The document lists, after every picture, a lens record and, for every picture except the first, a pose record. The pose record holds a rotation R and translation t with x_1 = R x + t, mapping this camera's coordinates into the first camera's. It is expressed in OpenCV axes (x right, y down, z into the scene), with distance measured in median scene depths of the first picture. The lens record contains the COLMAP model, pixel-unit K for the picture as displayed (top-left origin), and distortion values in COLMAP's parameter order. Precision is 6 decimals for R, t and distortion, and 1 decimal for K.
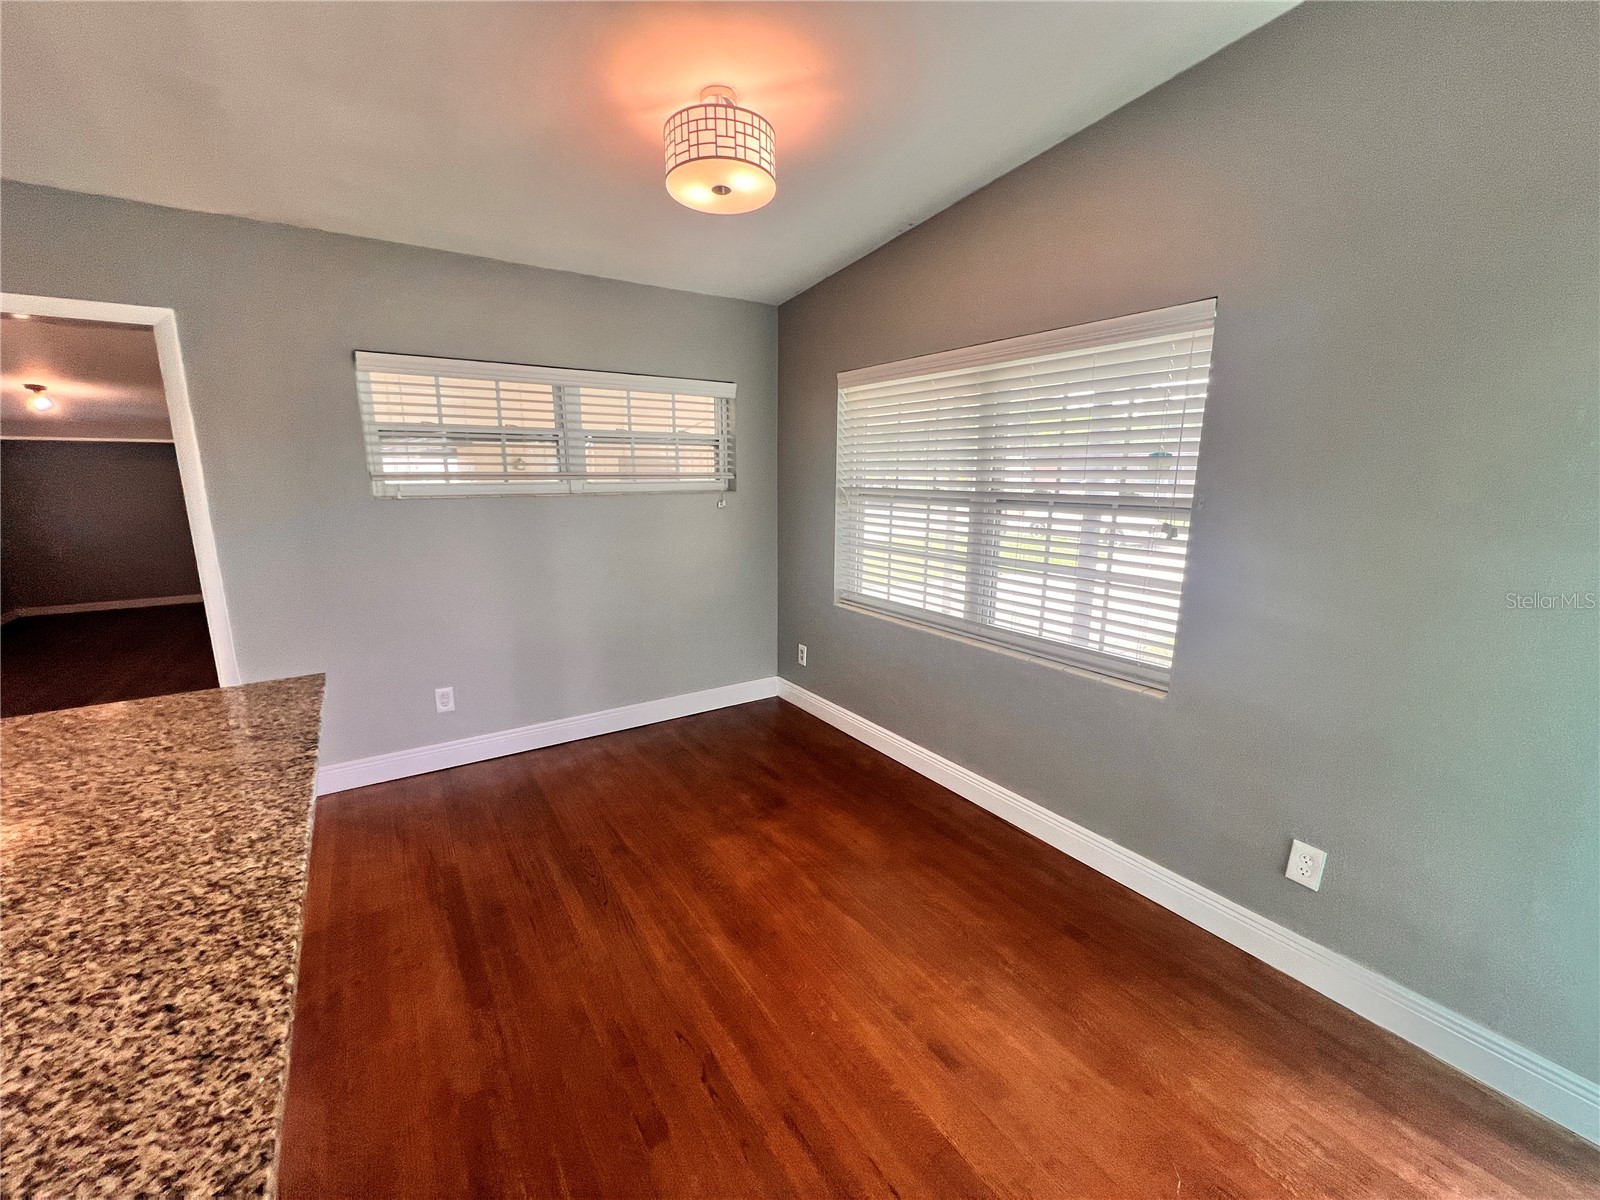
lens RADIAL K [[635.3, 0, 800.0], [0, 635.3, 600.0], [0, 0, 1]] dist [-0.001670, -0.000284]
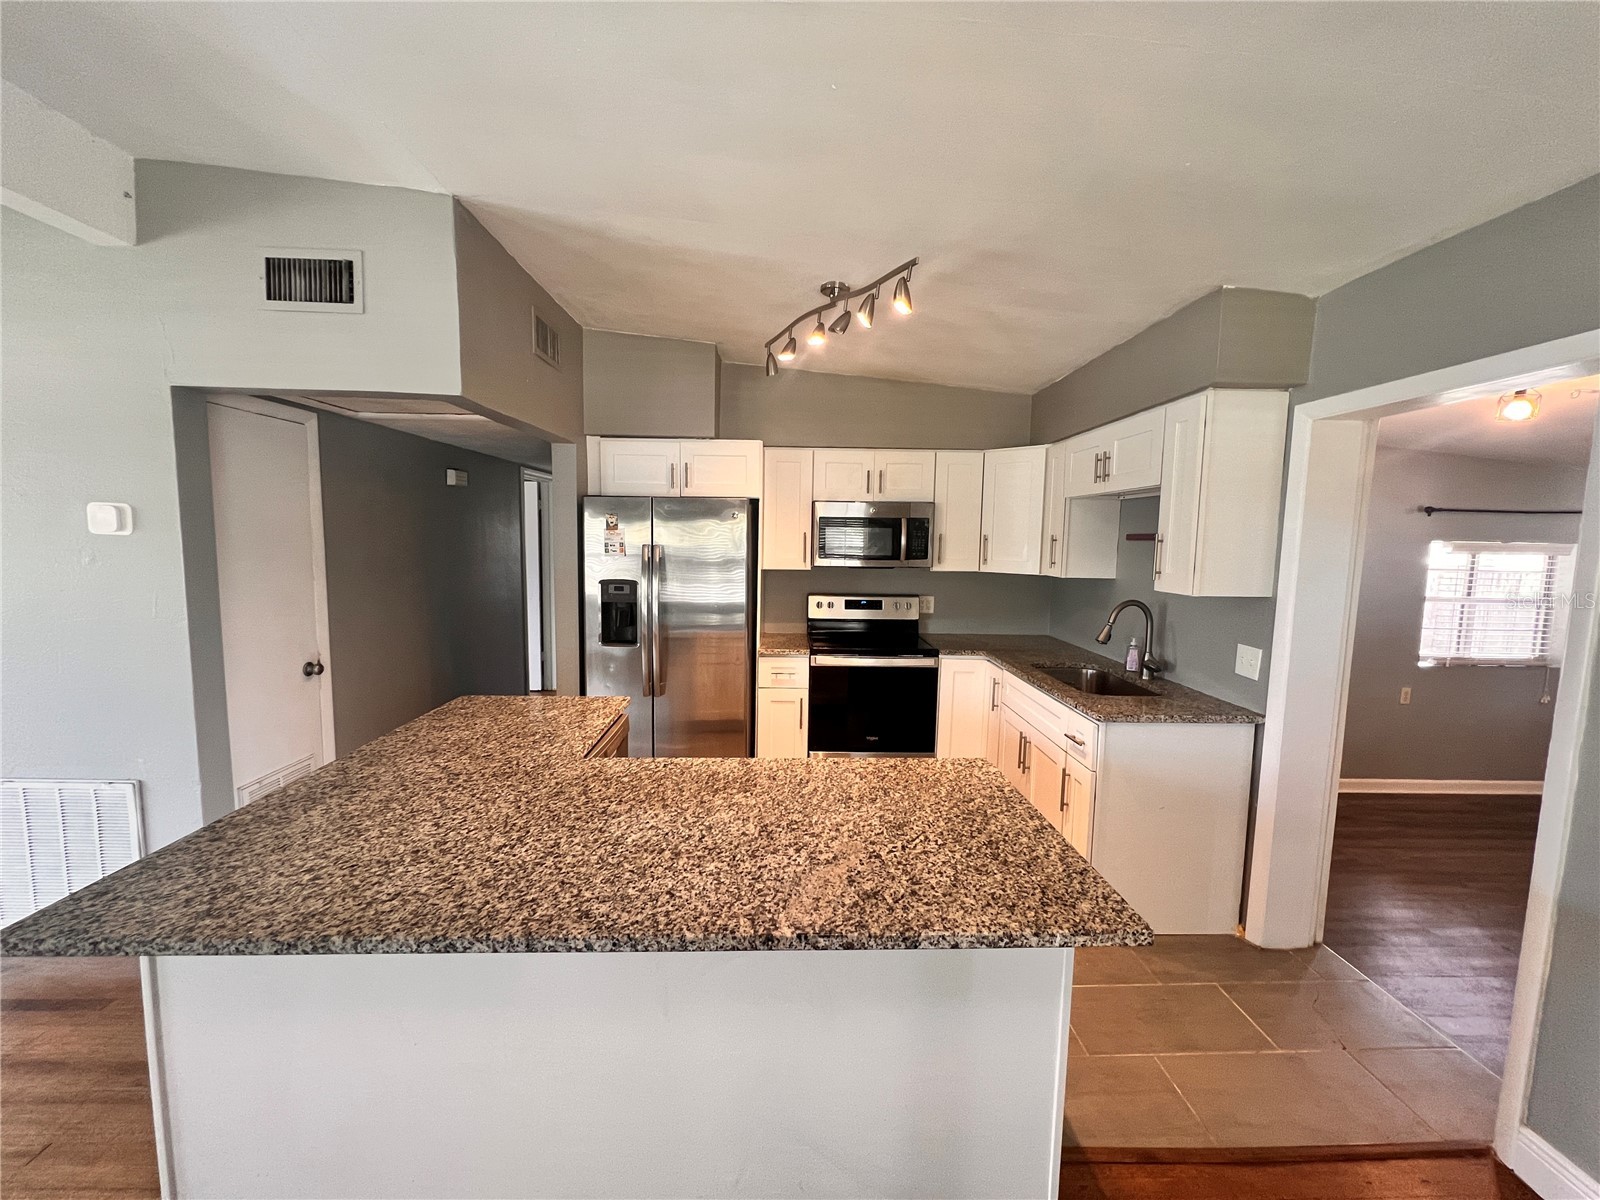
lens RADIAL K [[647.0, 0, 800.0], [0, 647.0, 600.0], [0, 0, 1]] dist [0.000312, 0.000327]
pose [[-0.538453, 0.070998, -0.839659, -0.057739], [-0.189891, 0.960591, 0.202995, -0.167506], [0.820981, 0.268747, -0.503751, 0.655690]]
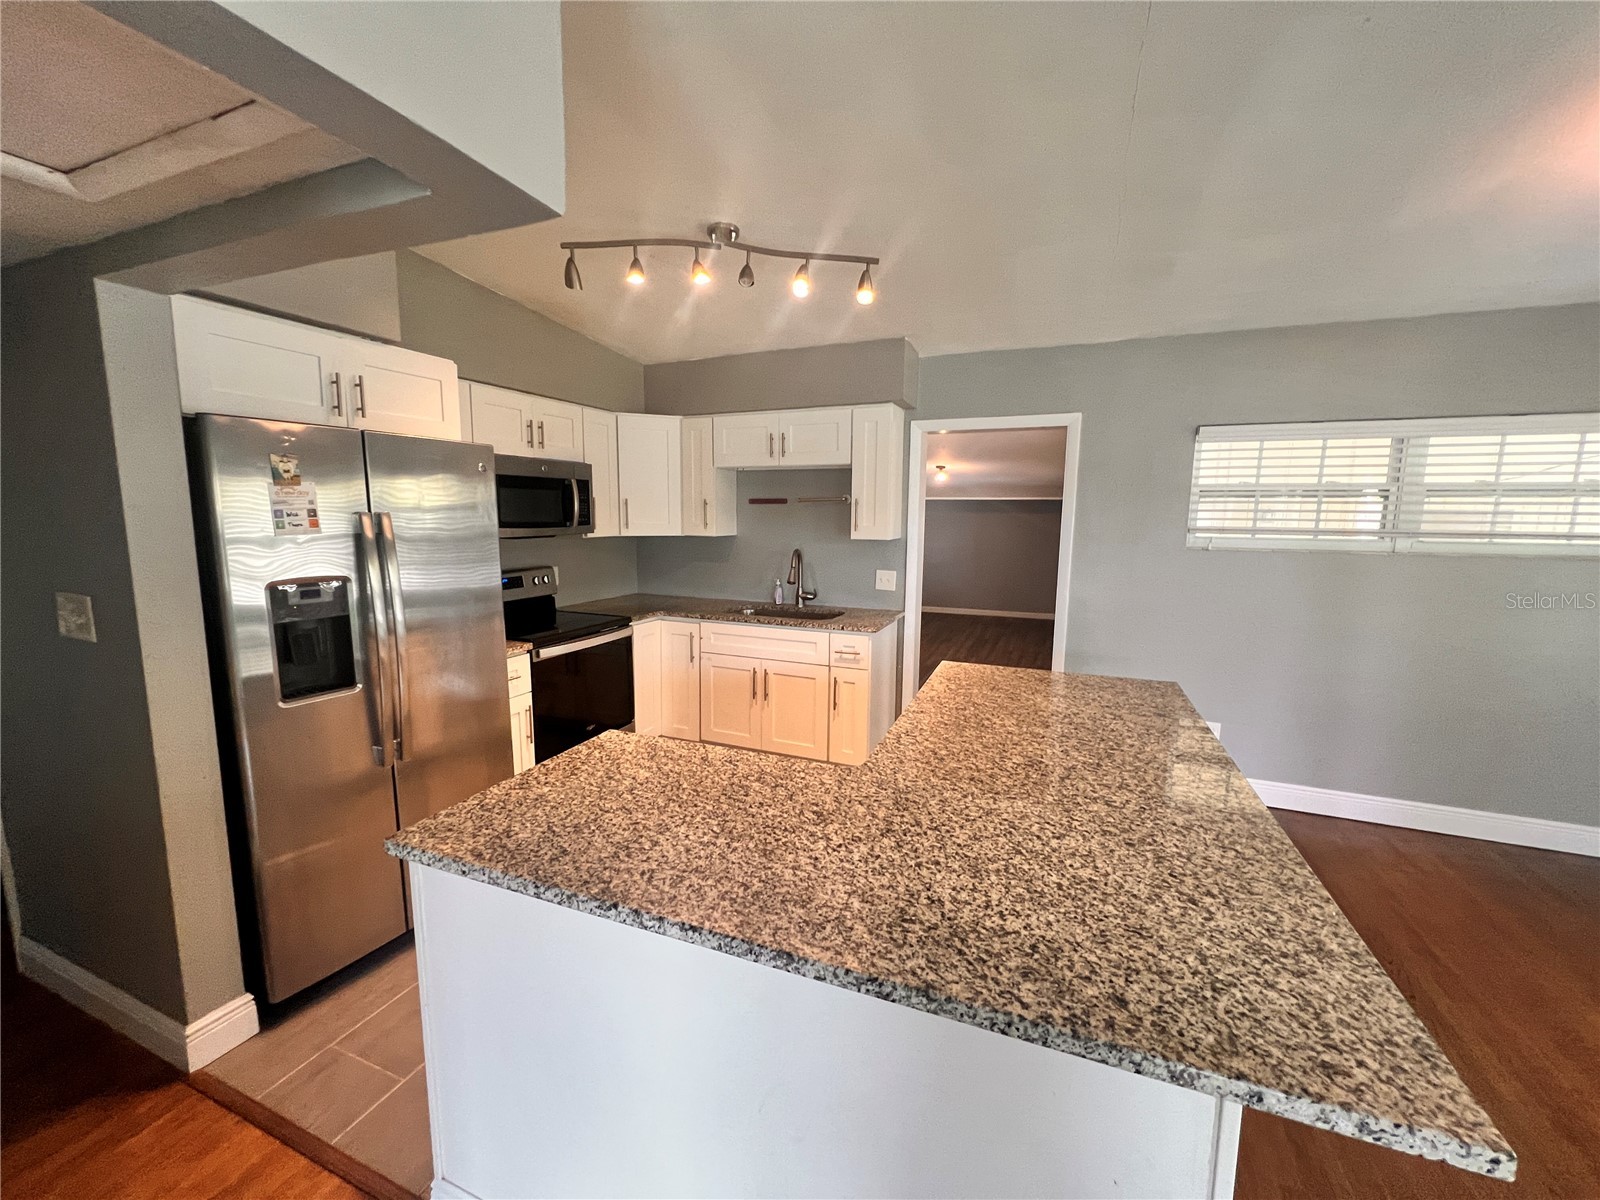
lens RADIAL K [[643.1, 0, 796.7], [0, 643.1, 599.7], [0, 0, 1]] dist [-0.003285, -0.000126]
pose [[0.552280, 0.112746, -0.825999, -0.080570], [-0.175905, 0.984265, 0.016734, 0.043445], [0.814889, 0.136056, 0.563422, -0.262221]]
